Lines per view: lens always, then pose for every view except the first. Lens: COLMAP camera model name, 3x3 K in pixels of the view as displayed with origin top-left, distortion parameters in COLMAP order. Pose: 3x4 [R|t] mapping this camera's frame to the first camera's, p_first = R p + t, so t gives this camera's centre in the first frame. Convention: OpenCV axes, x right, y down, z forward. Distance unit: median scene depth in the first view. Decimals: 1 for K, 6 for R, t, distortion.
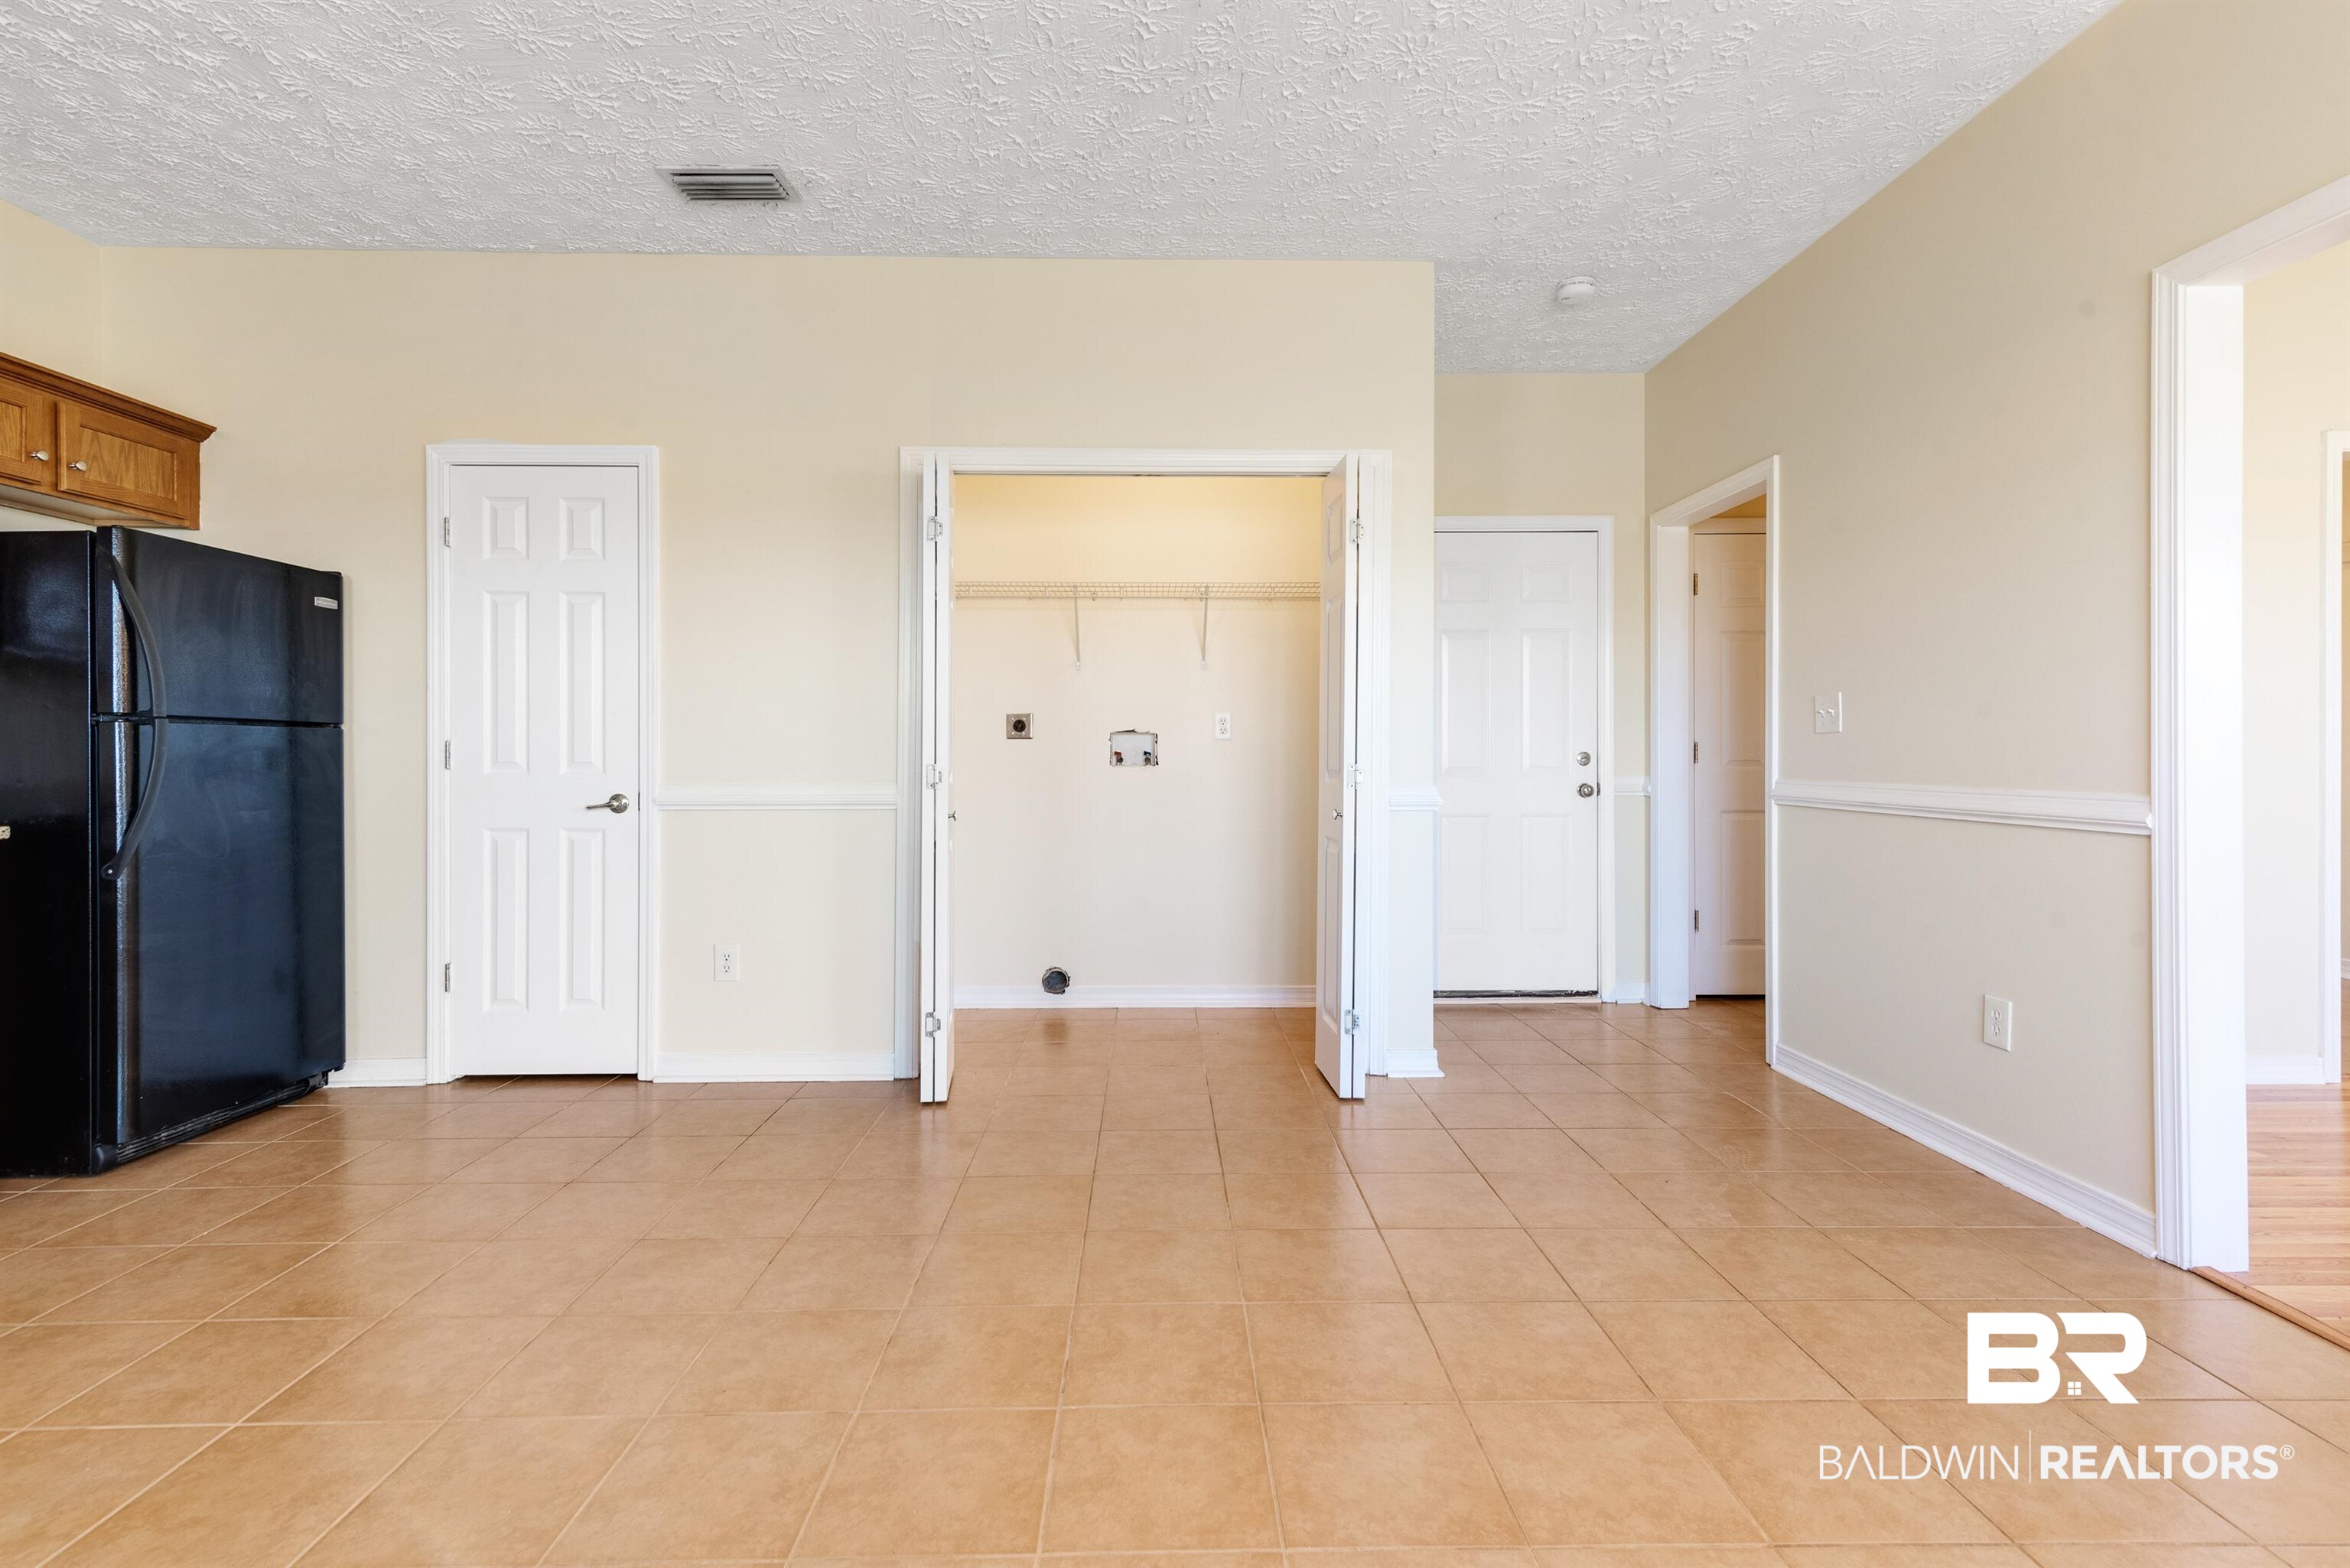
lens RADIAL K [[1080.1, 0, 1159.8], [0, 1080.1, 750.7], [0, 0, 1]] dist [0.011456, -0.000268]
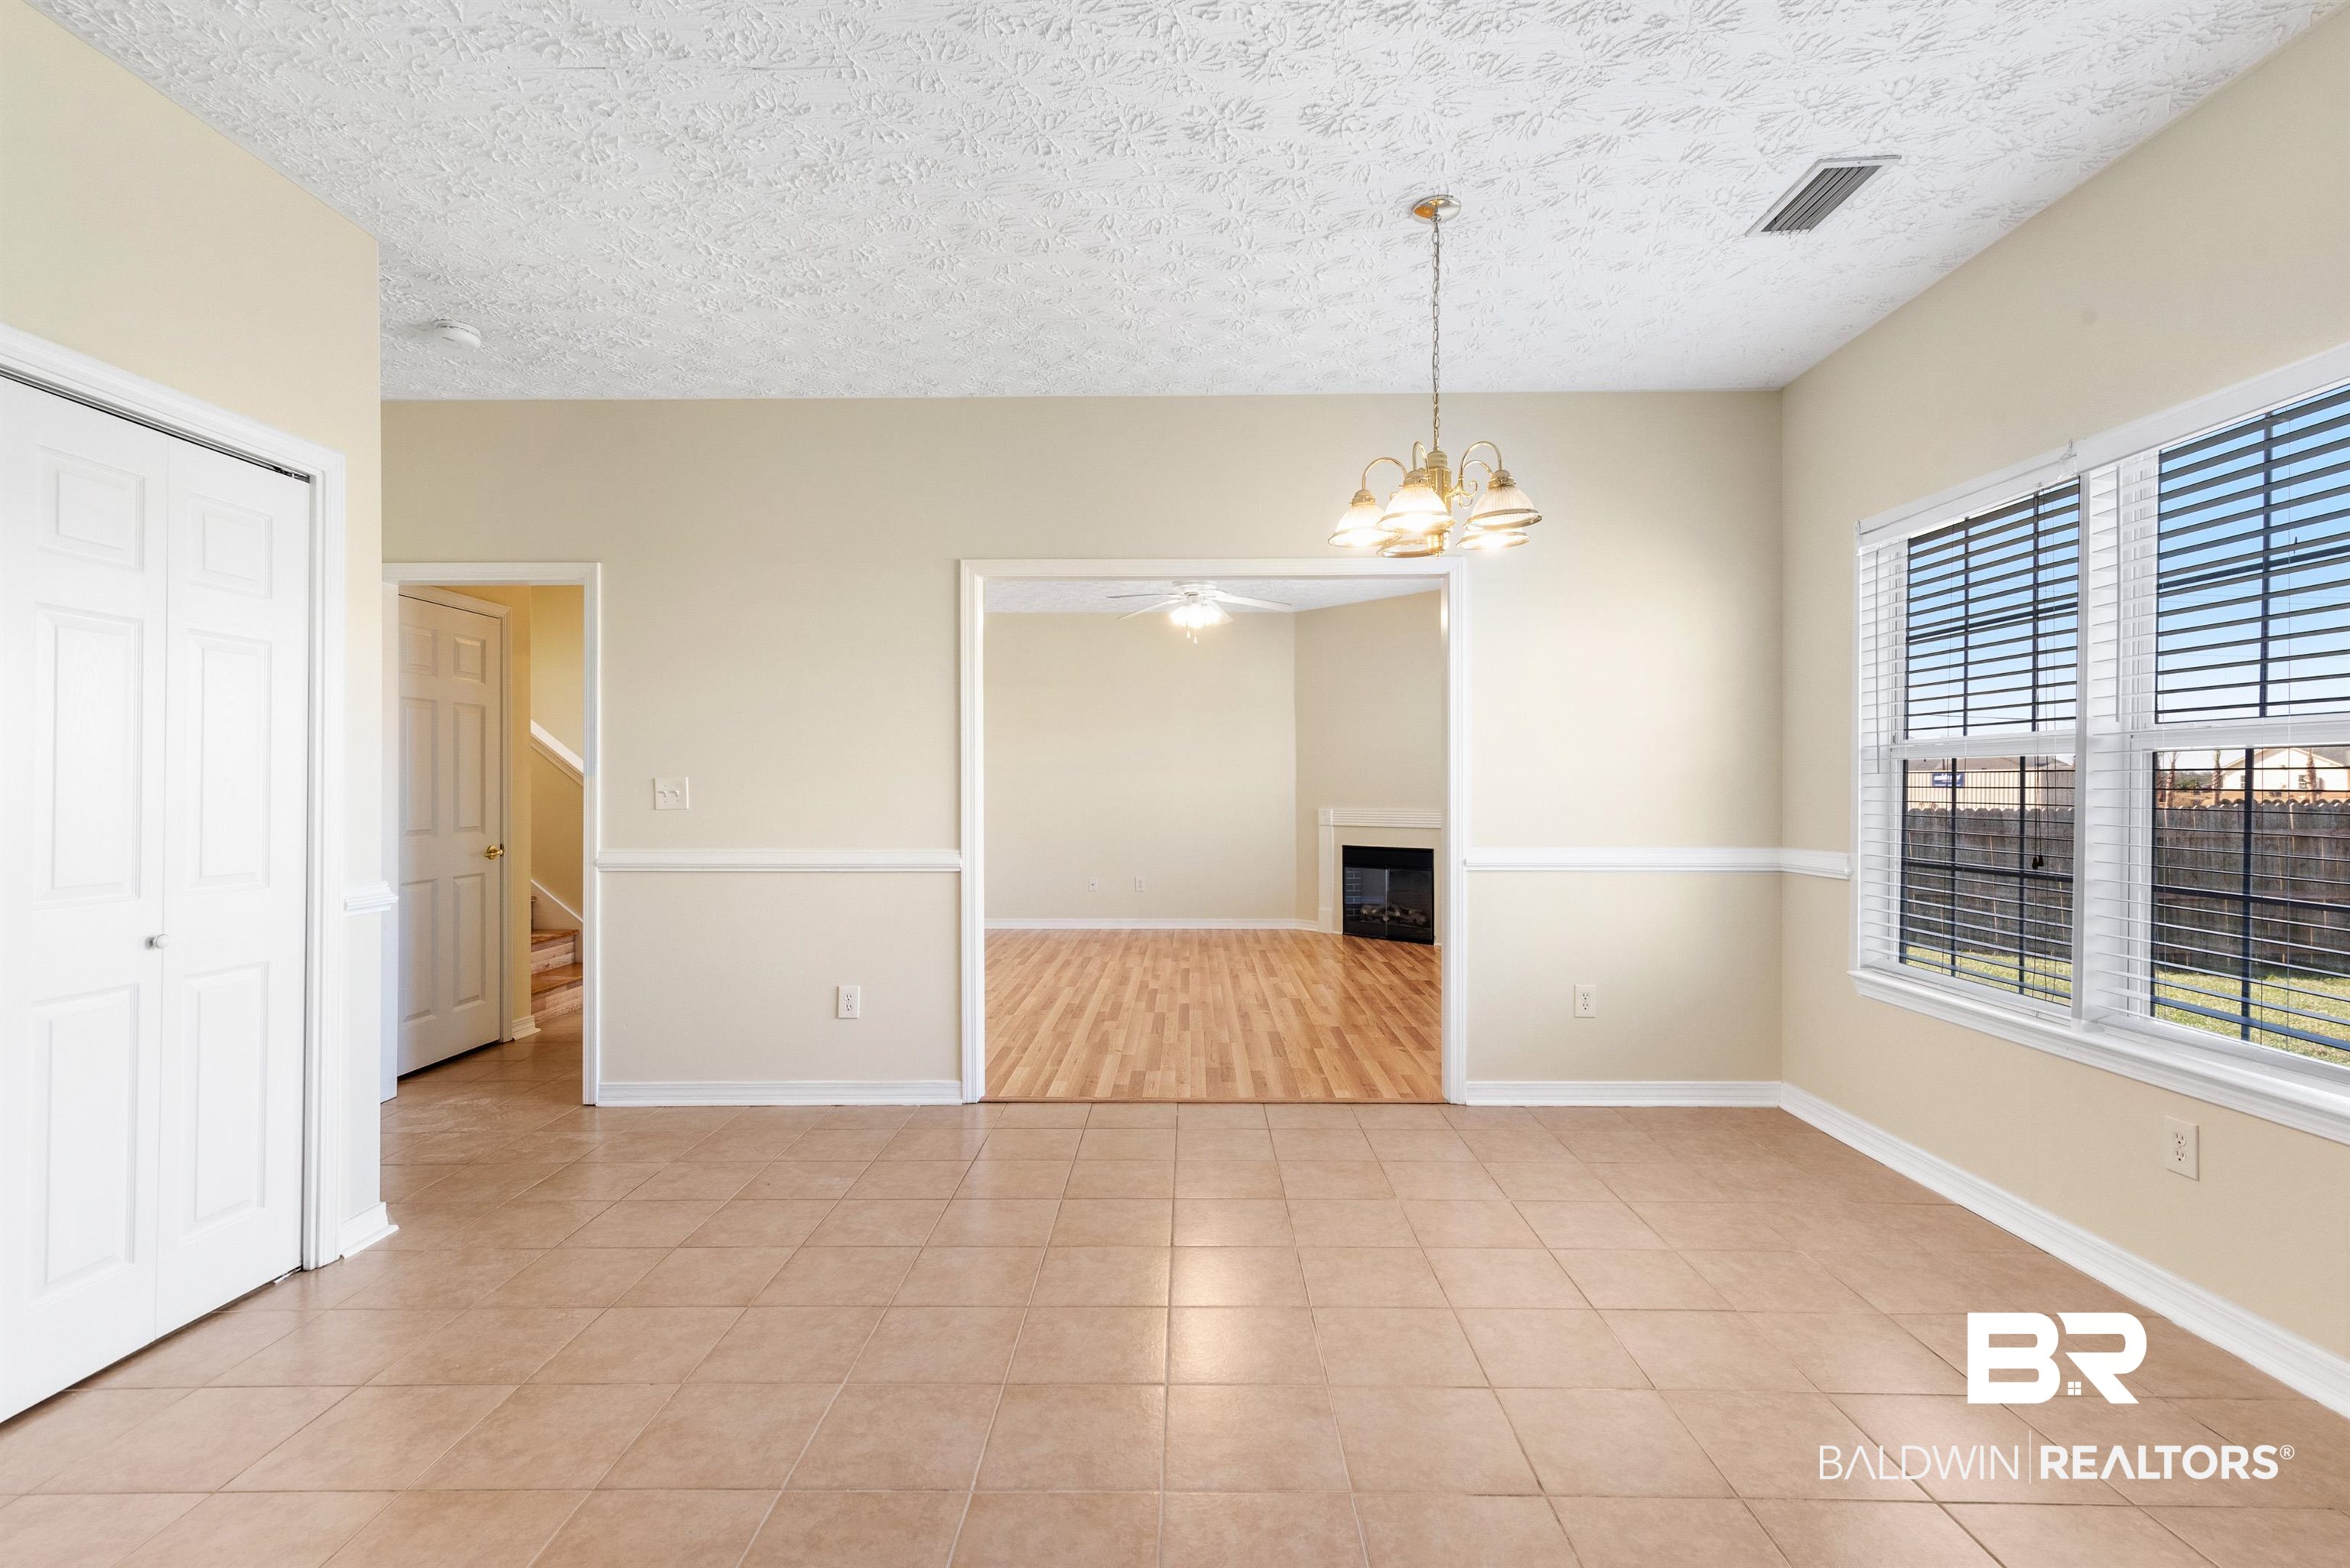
lens RADIAL K [[1080.1, 0, 1177.2], [0, 1080.1, 780.7], [0, 0, 1]] dist [0.011456, -0.000268]
pose [[0.007990, 0.014250, 0.999867, -0.675068], [-0.000977, 0.999898, -0.014243, -0.035891], [-0.999968, -0.000863, 0.008003, 0.471825]]
